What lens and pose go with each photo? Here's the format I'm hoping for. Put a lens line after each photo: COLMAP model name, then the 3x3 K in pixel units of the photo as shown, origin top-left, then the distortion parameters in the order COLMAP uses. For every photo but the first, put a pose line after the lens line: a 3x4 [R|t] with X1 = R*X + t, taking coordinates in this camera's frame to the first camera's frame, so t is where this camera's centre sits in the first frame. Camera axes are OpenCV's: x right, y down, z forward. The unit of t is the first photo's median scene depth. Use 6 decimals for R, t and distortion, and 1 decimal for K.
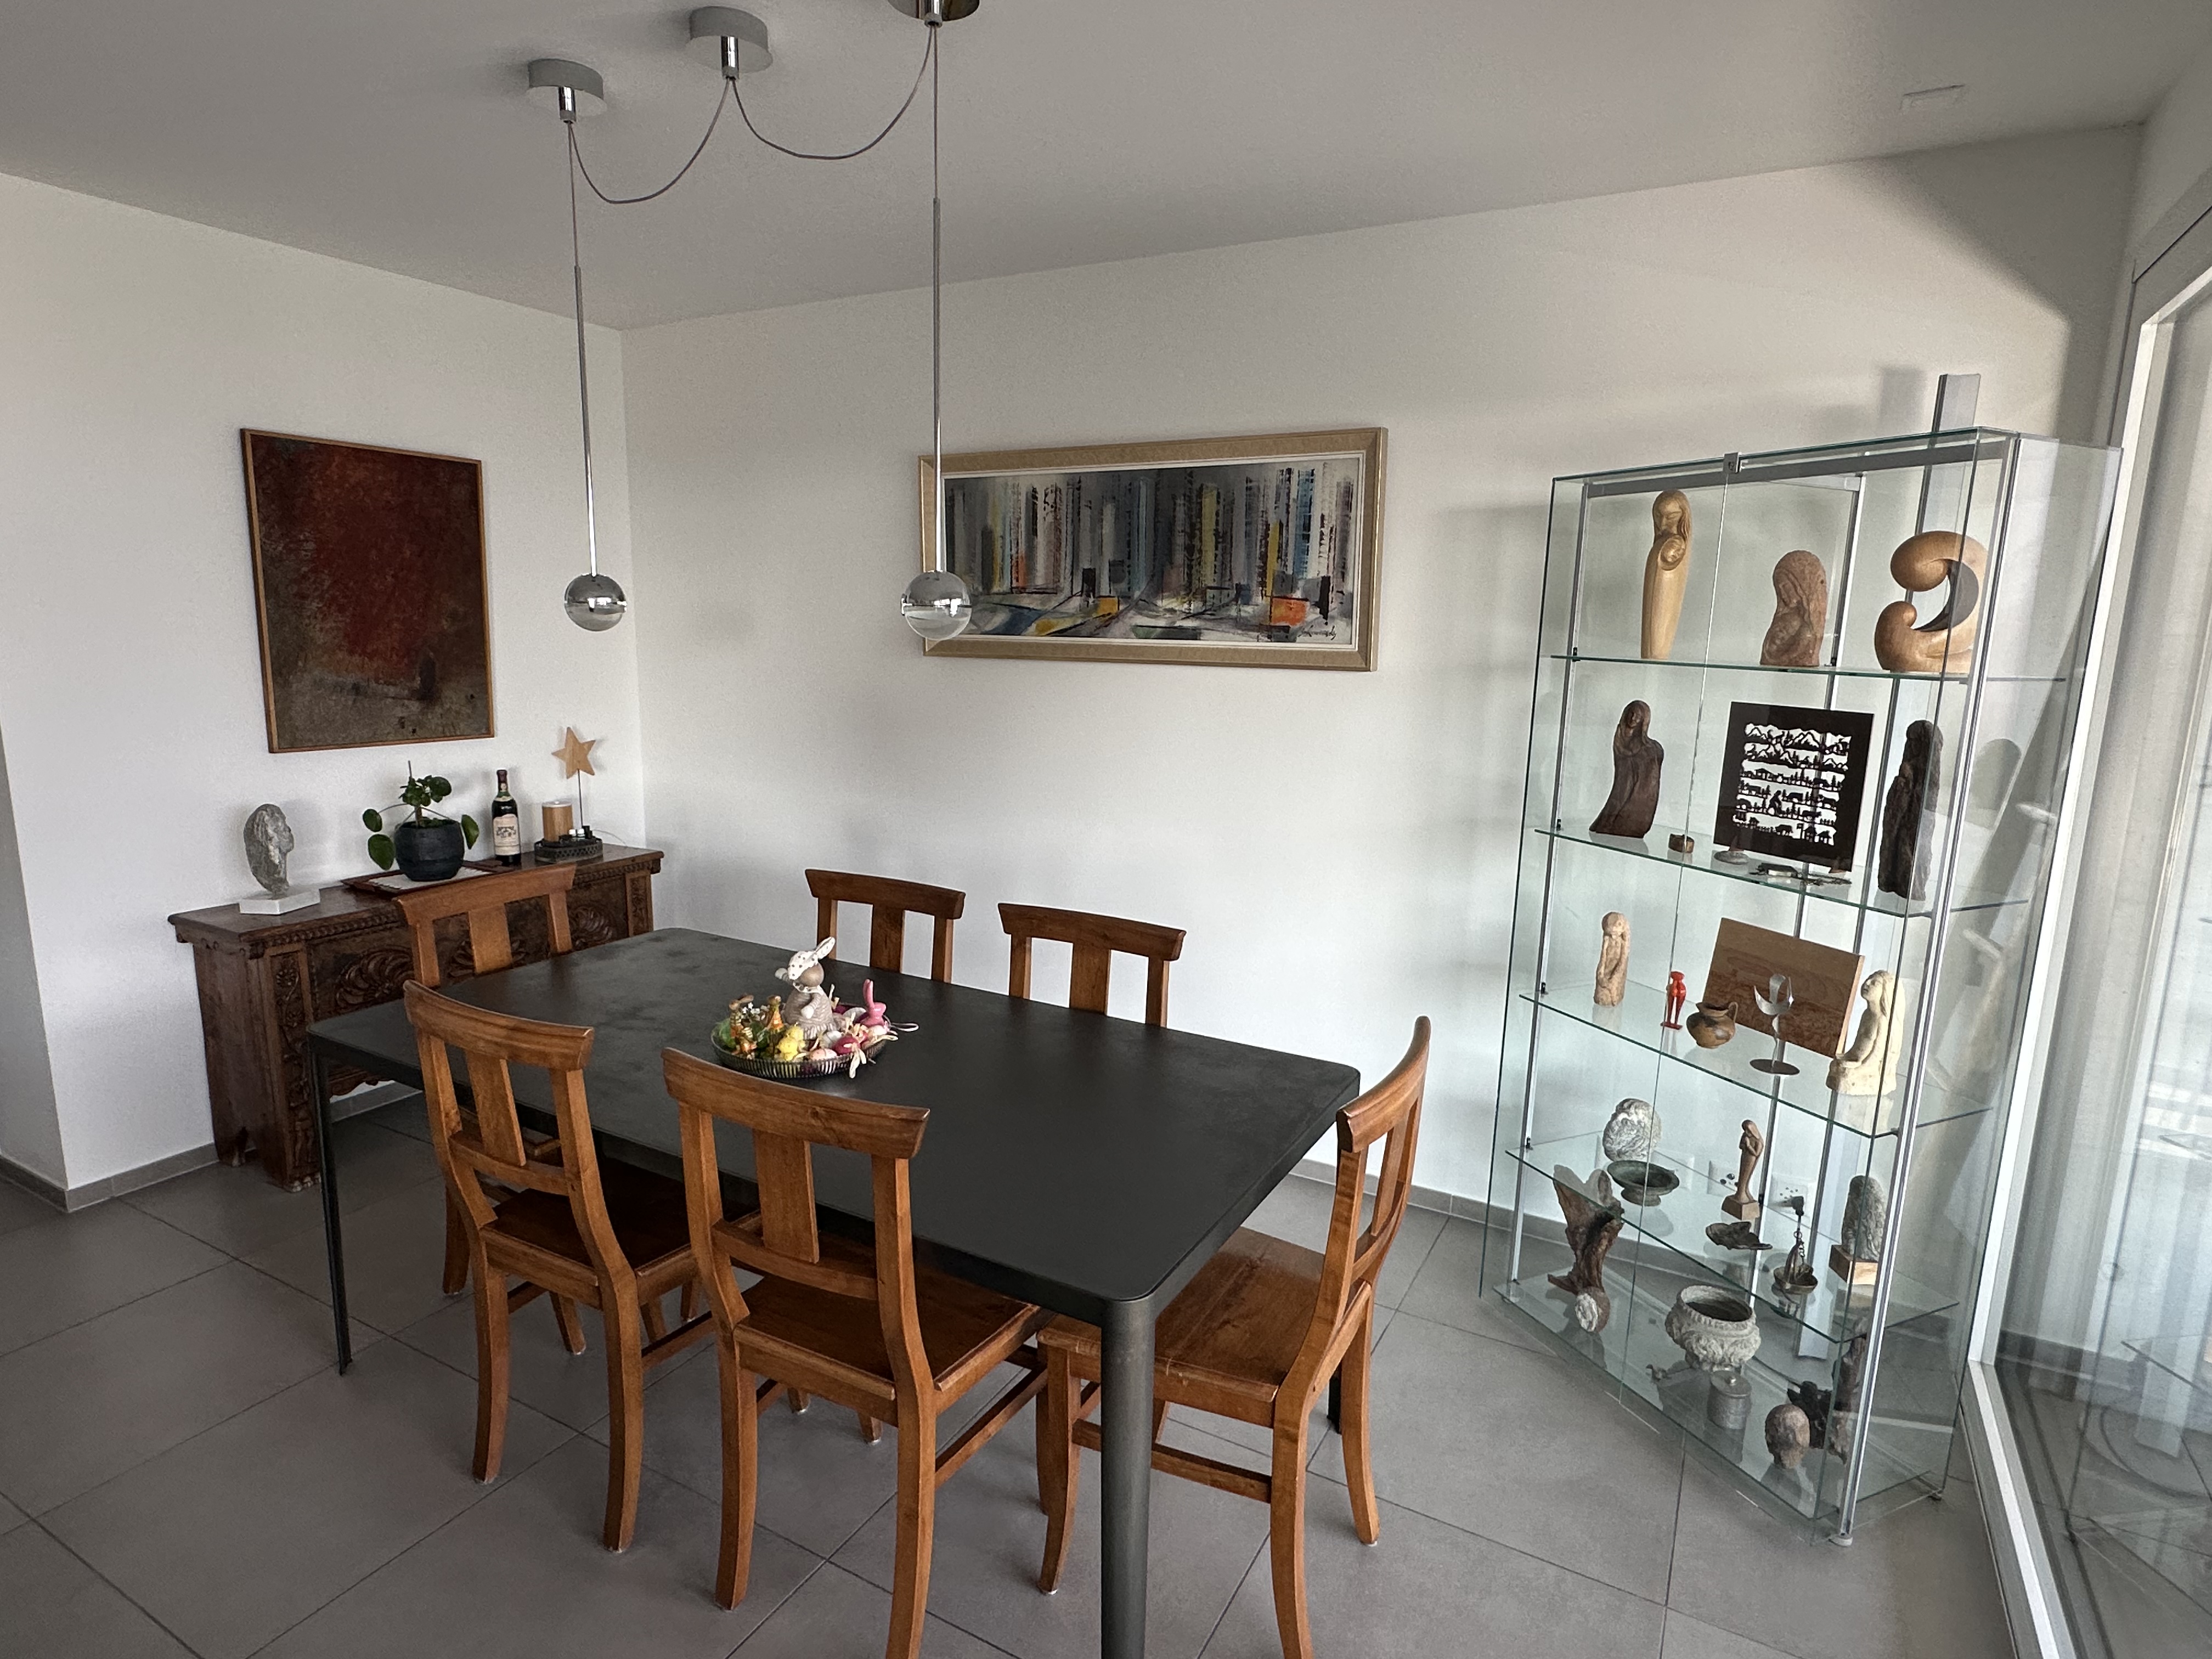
lens RADIAL K [[1203.0, 0, 1102.4], [0, 1203.0, 822.0], [0, 0, 1]] dist [-0.002475, 0.000088]
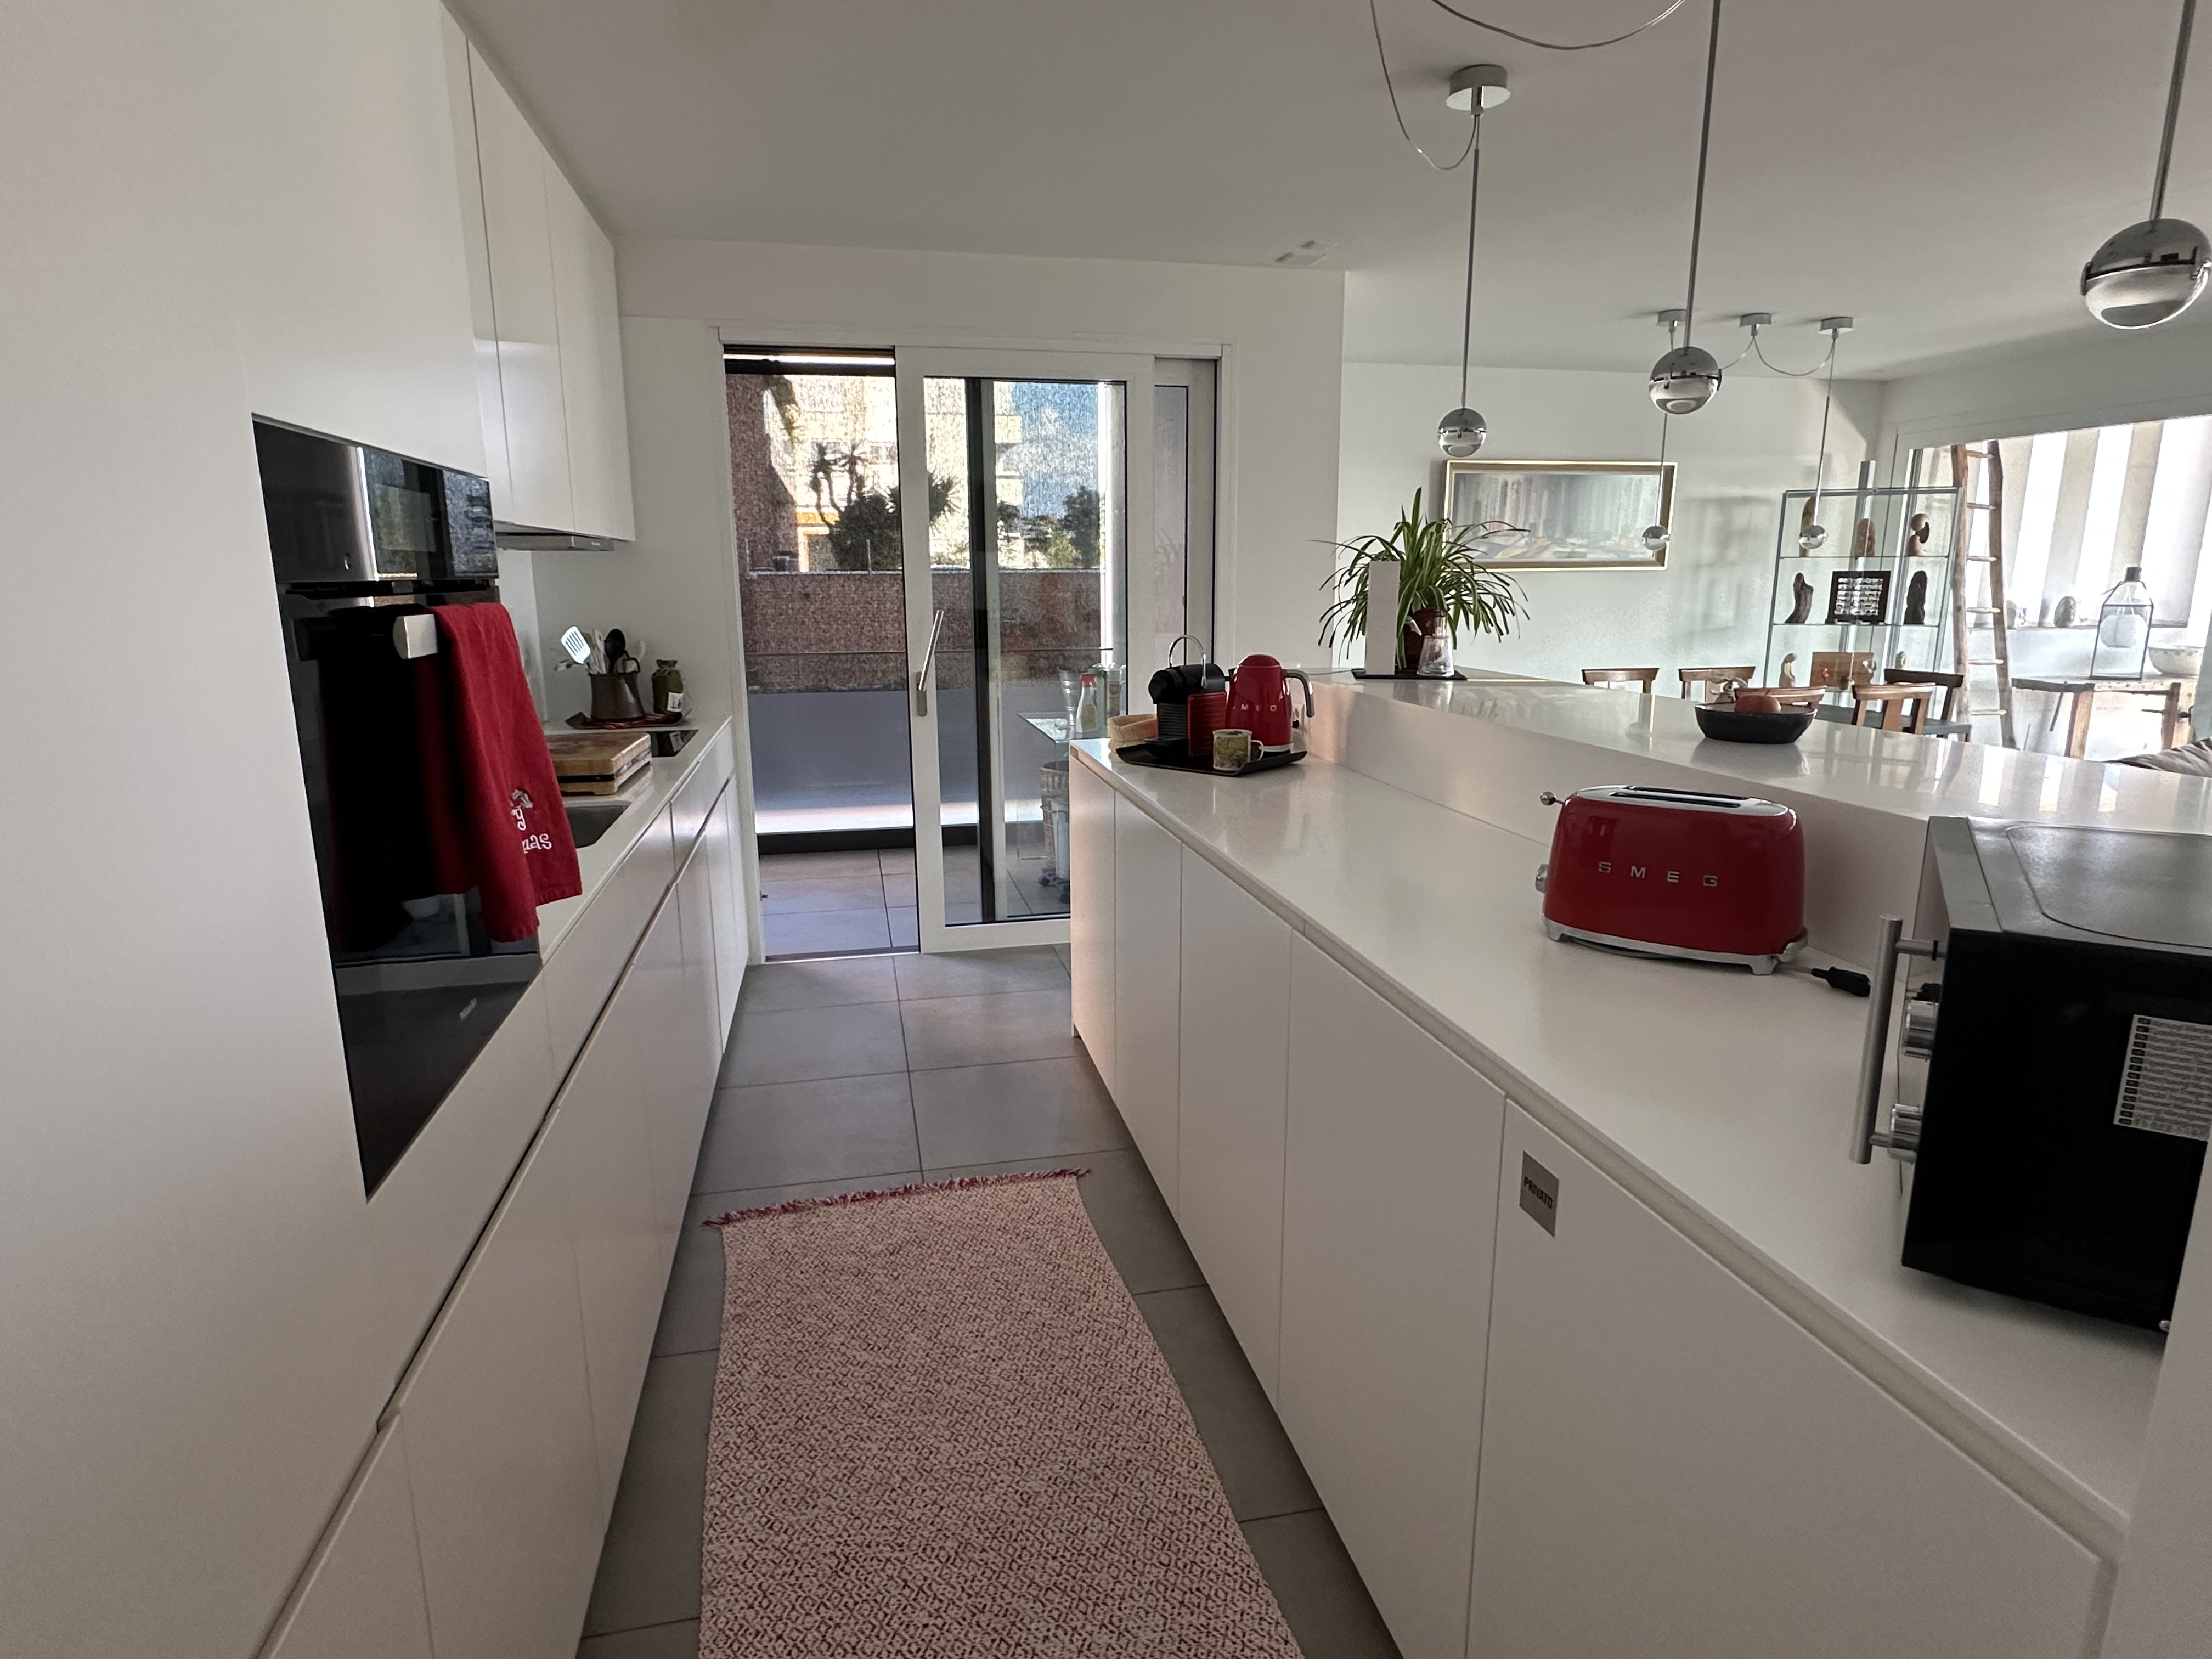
lens RADIAL K [[1203.0, 0, 1107.9], [0, 1203.0, 837.6], [0, 0, 1]] dist [-0.002475, 0.000088]
pose [[0.747243, -0.161692, 0.644581, -2.370279], [0.134953, 0.986659, 0.091055, 0.029323], [-0.650704, 0.018948, 0.759095, -0.031798]]
